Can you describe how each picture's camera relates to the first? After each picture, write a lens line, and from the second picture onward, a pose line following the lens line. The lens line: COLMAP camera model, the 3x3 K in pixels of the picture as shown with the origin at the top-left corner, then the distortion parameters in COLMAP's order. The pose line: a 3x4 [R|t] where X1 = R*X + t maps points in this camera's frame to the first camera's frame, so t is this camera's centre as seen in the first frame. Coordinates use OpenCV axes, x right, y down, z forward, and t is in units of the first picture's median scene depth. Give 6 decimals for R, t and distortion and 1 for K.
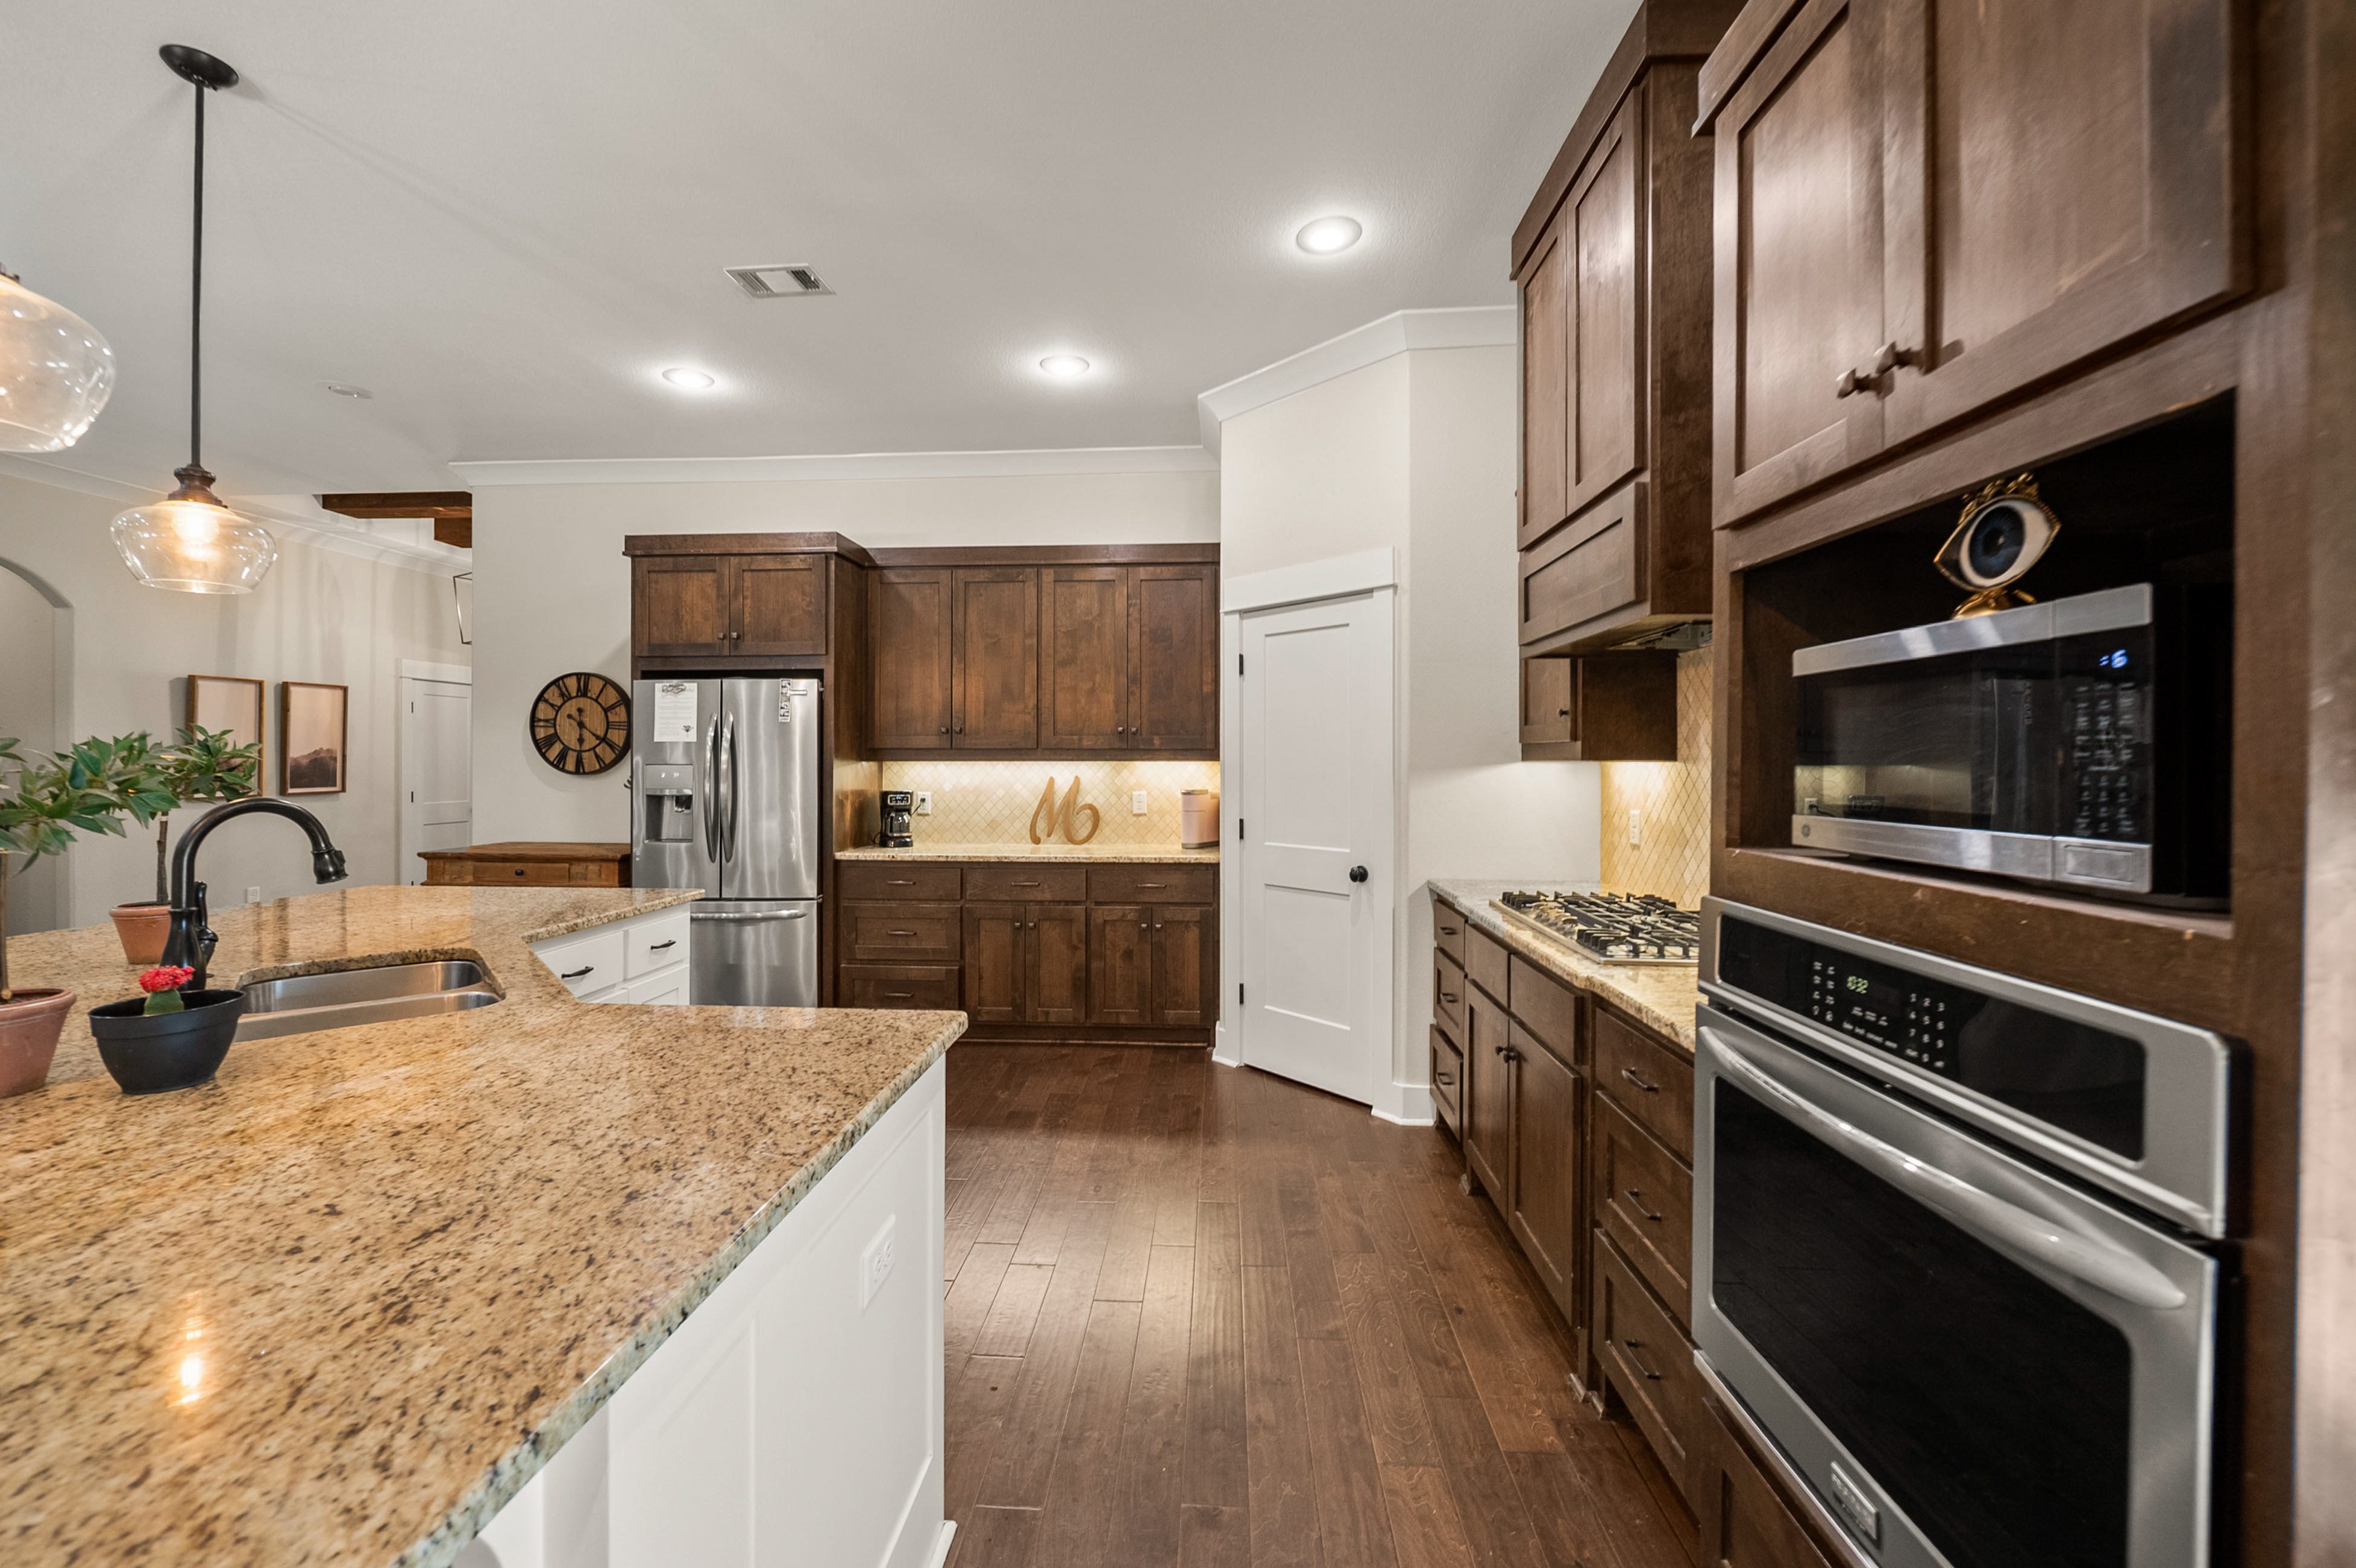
lens RADIAL K [[933.1, 0, 1167.7], [0, 933.1, 761.0], [0, 0, 1]] dist [-0.001737, -0.000386]
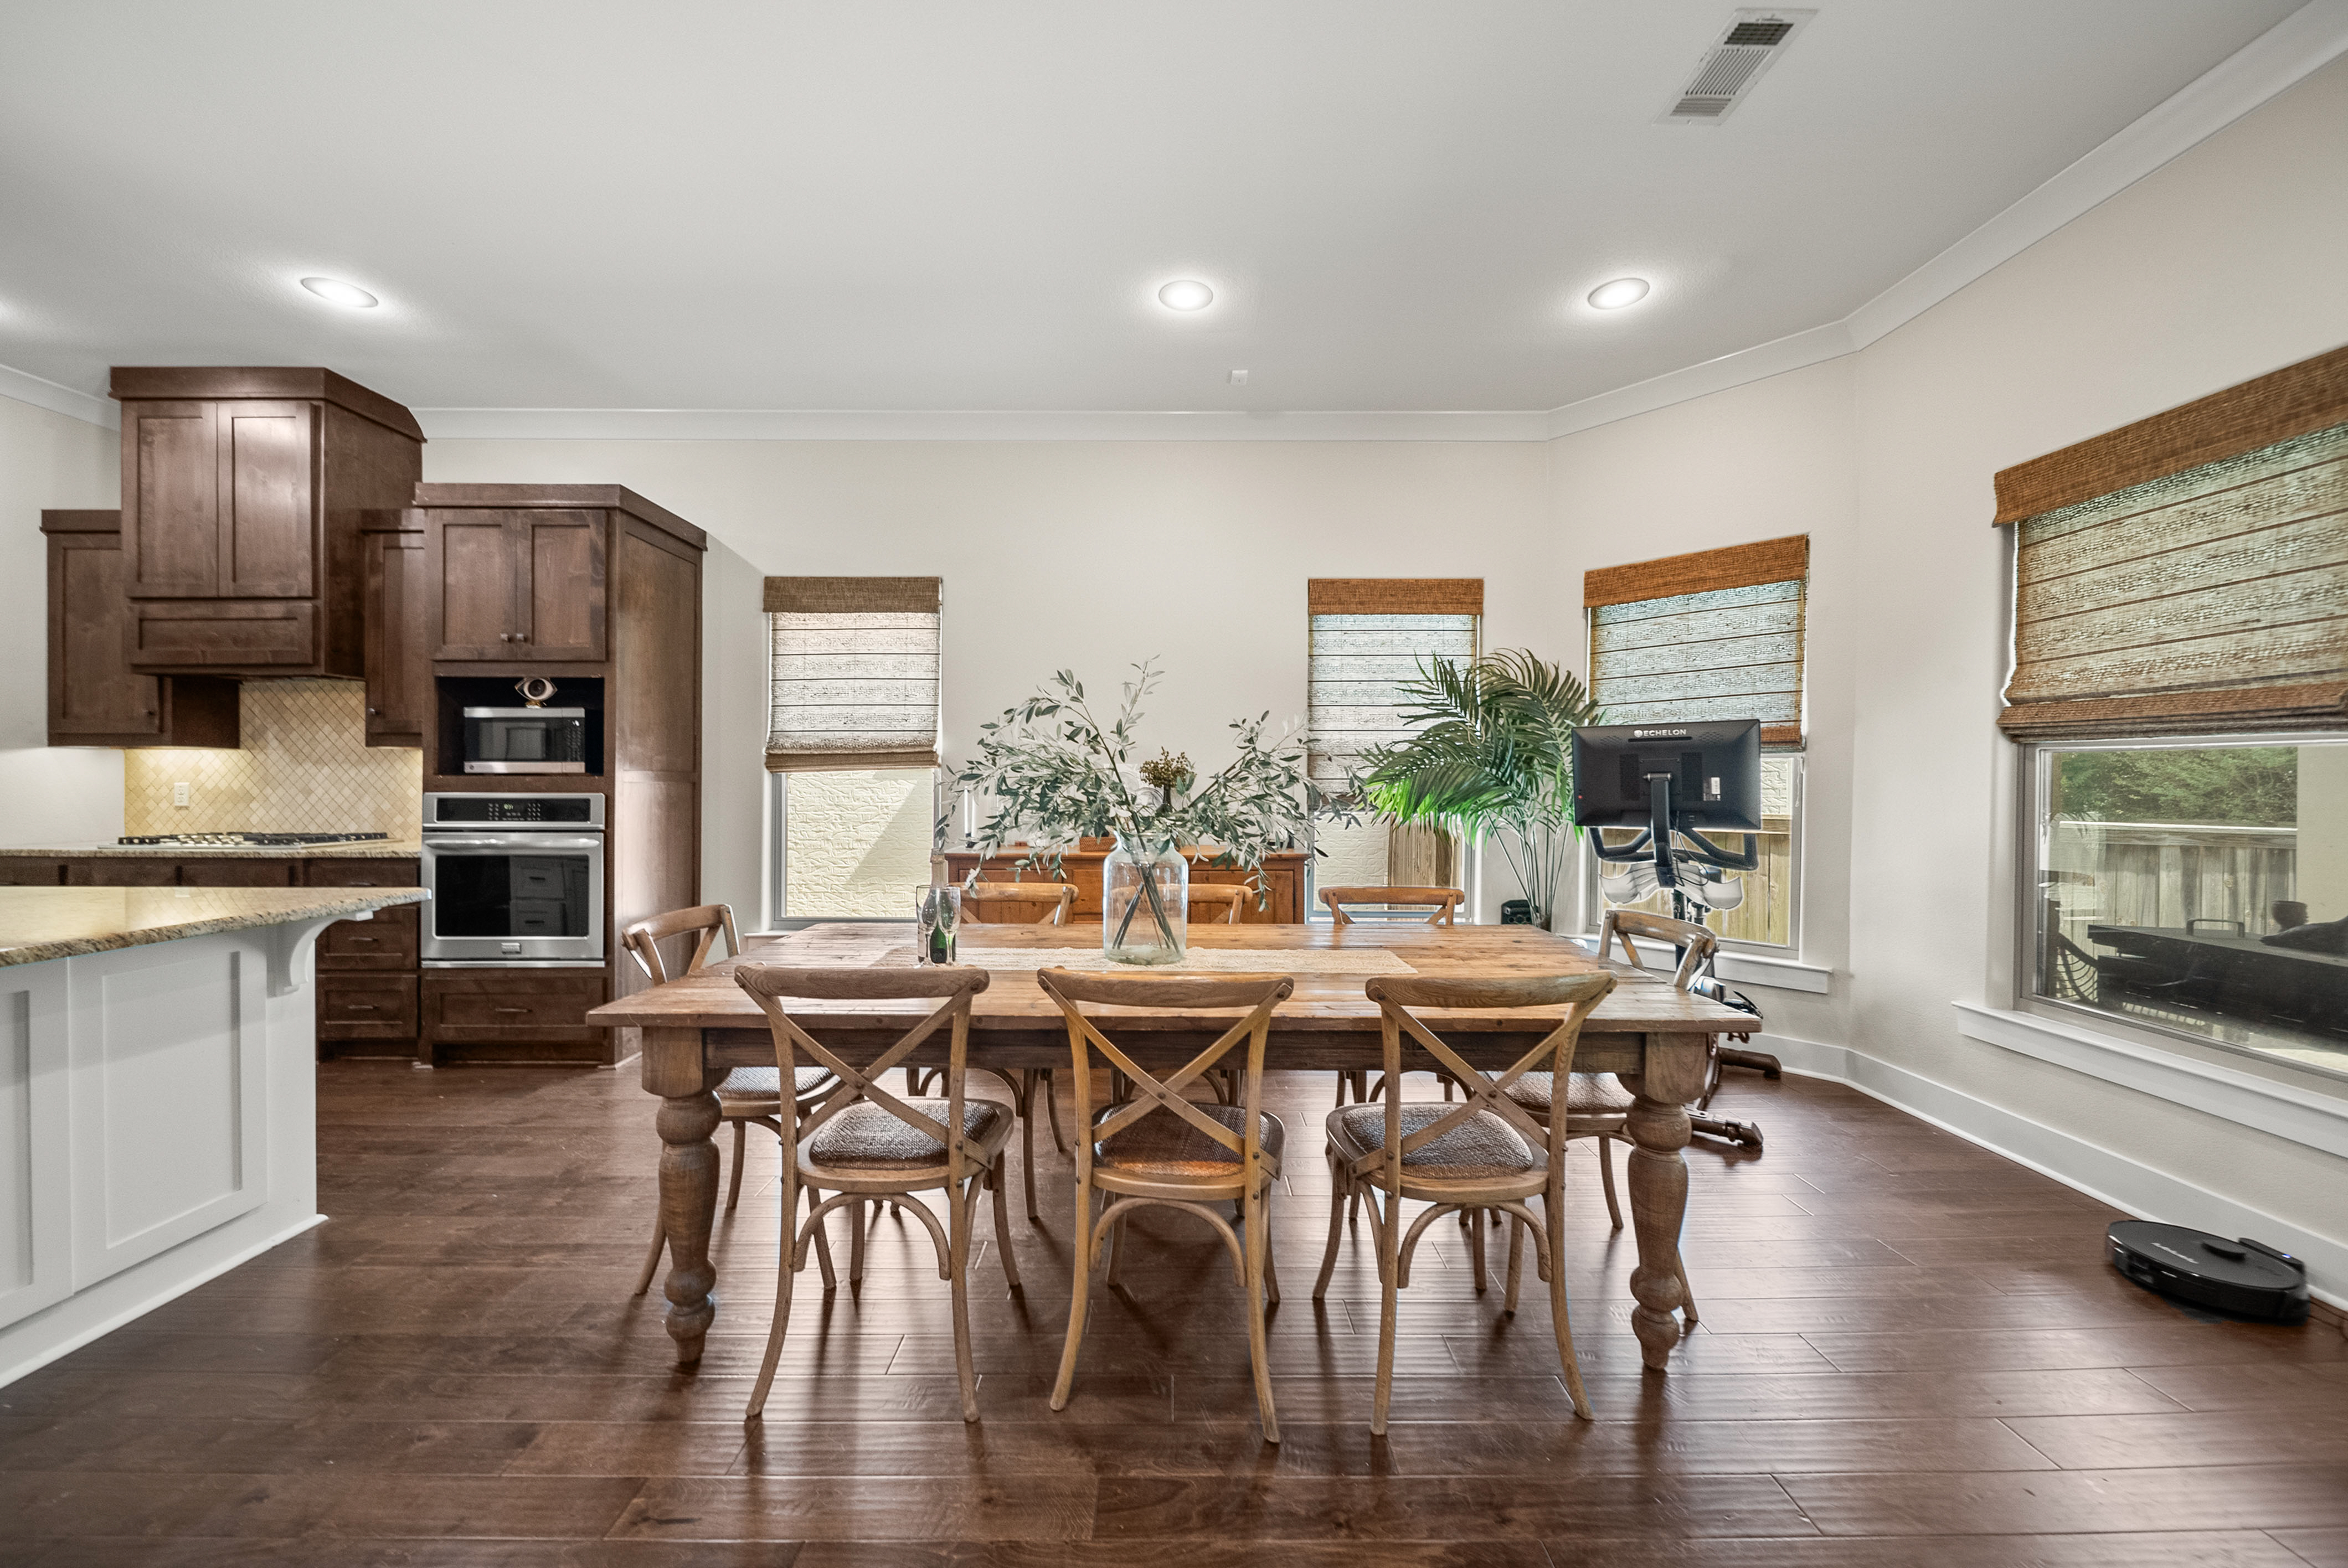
lens RADIAL K [[847.3, 0, 1174.9], [0, 847.3, 786.7], [0, 0, 1]] dist [-0.000592, -0.001731]
pose [[-0.064843, -0.009016, 0.997855, -0.647721], [-0.002579, 0.999957, 0.008868, 0.030940], [-0.997892, -0.001999, -0.064864, -0.325916]]
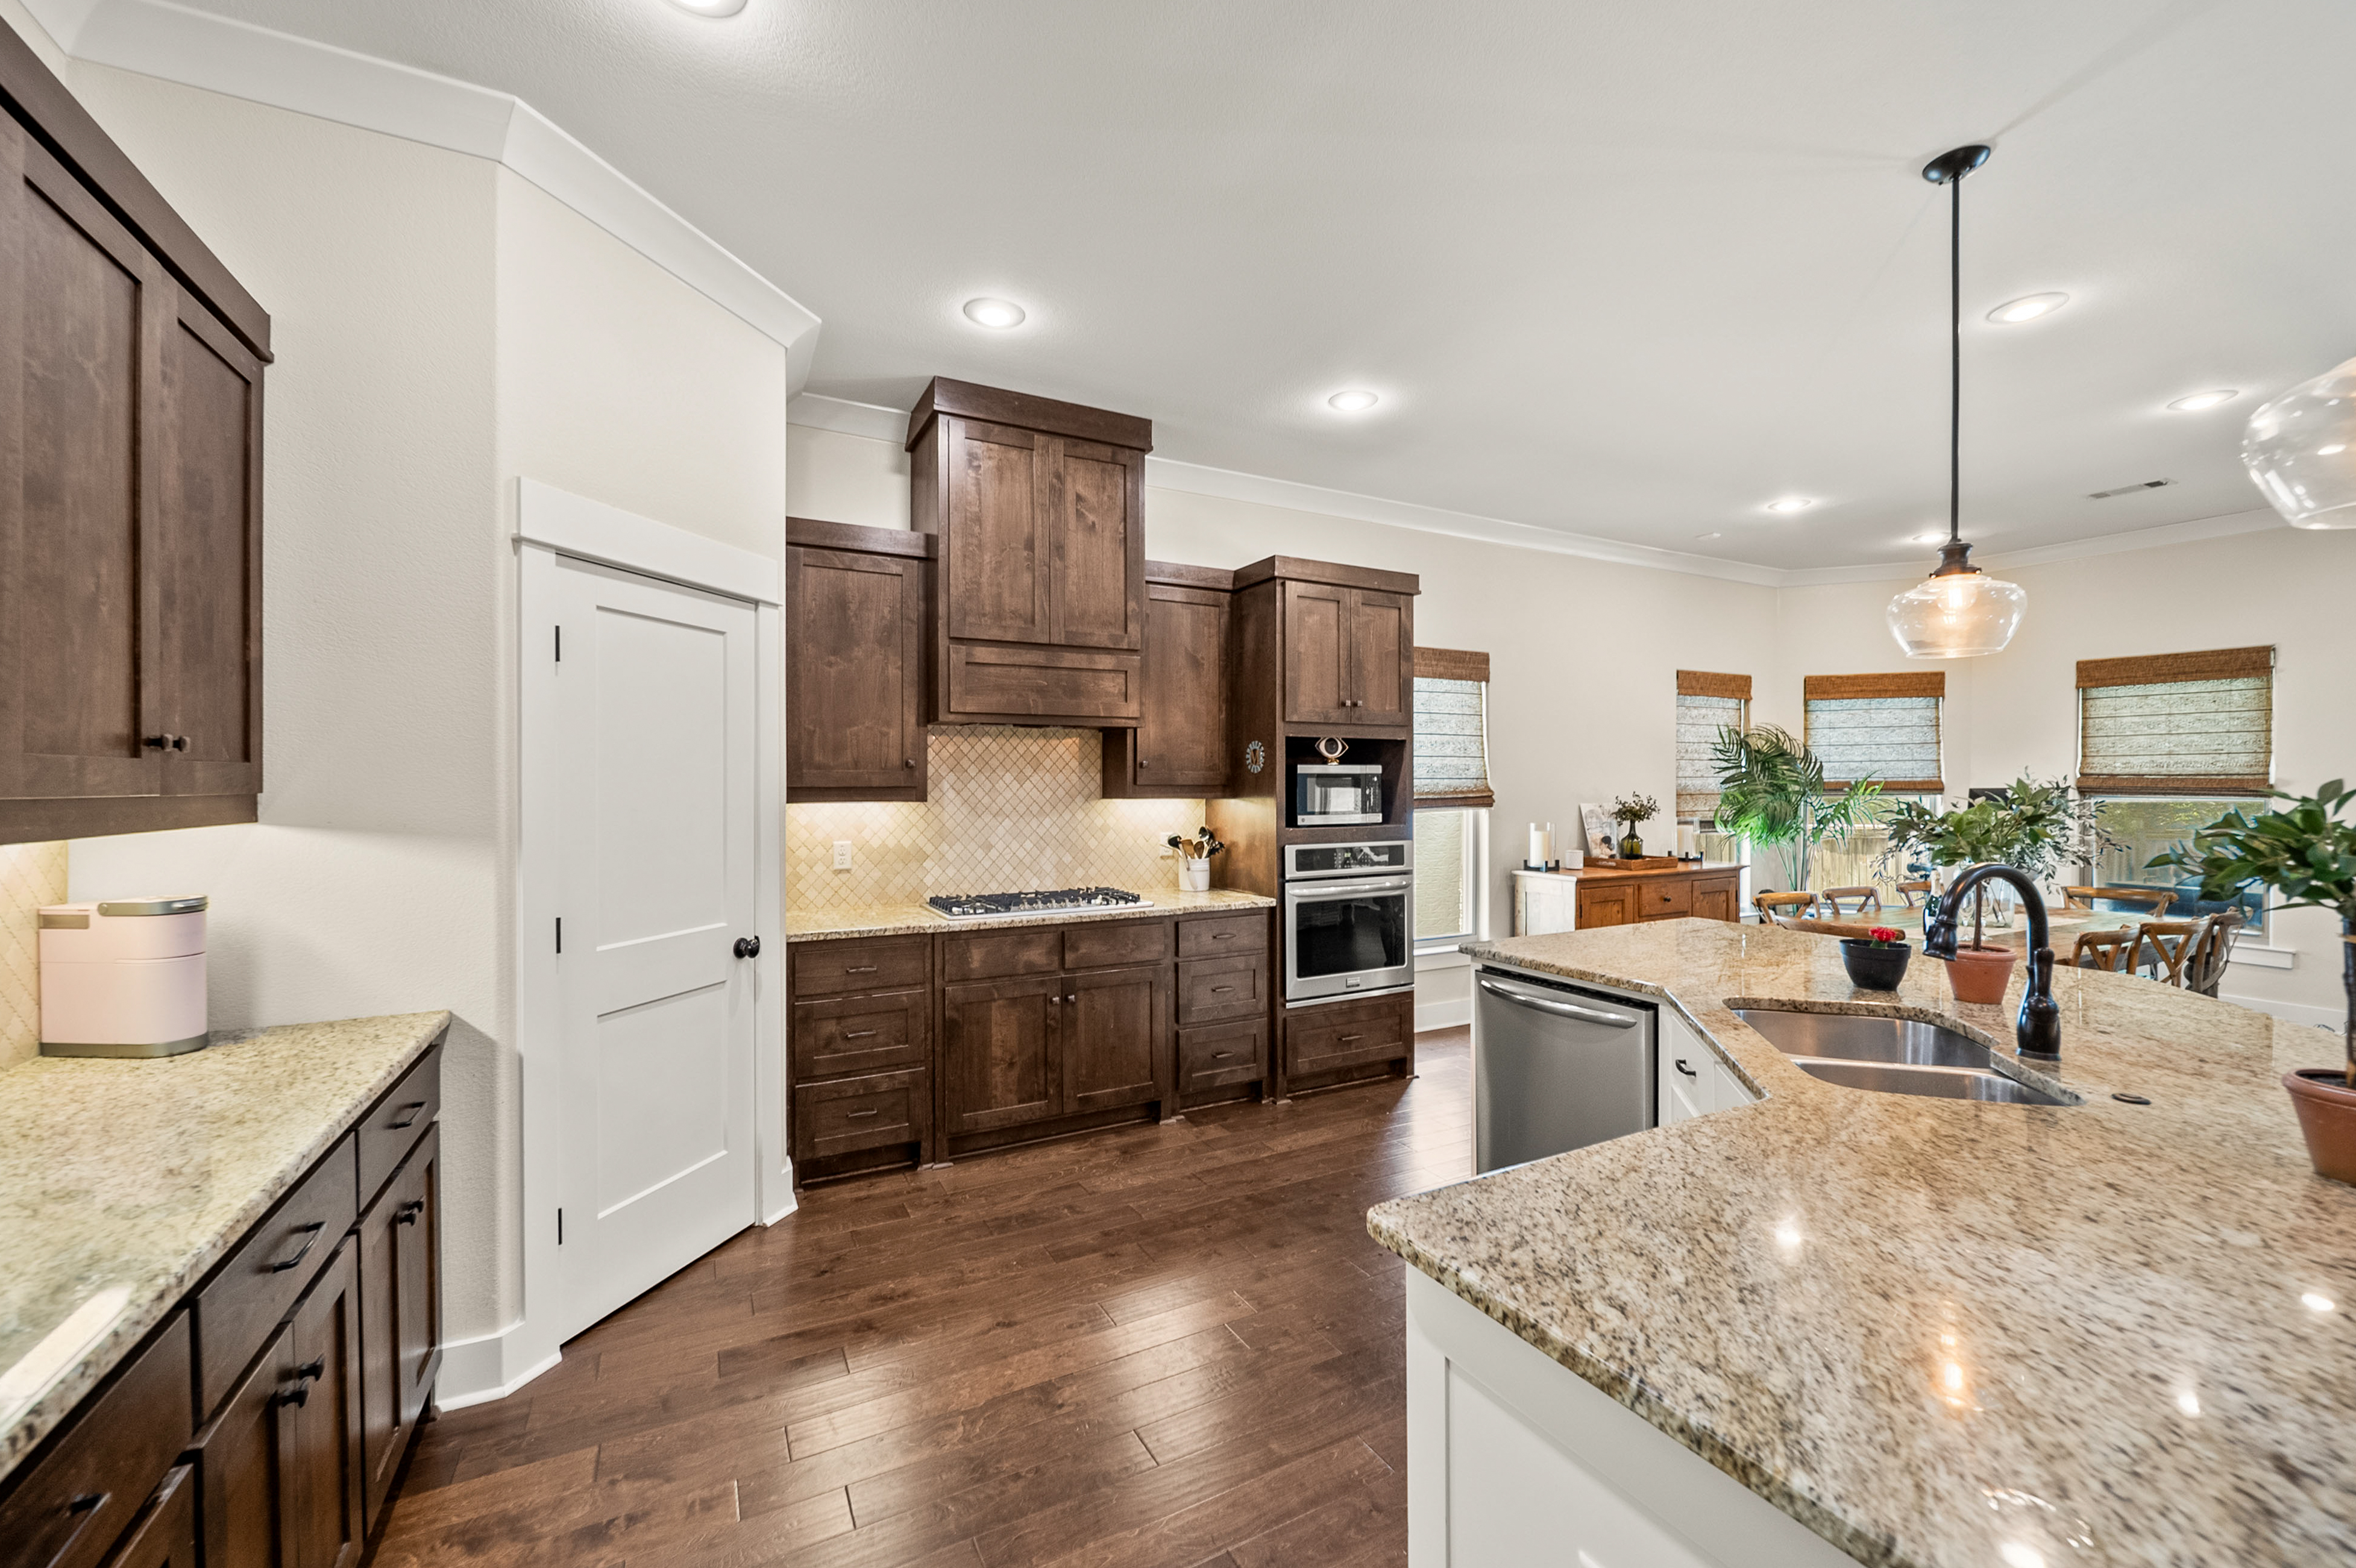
lens RADIAL K [[927.5, 0, 1167.0], [0, 927.5, 781.3], [0, 0, 1]] dist [-0.000384, -0.000774]
pose [[-0.517438, -0.000381, 0.855721, -0.546894], [0.000683, 0.999999, 0.000858, -0.019356], [-0.855721, 0.001028, -0.517437, 0.900679]]
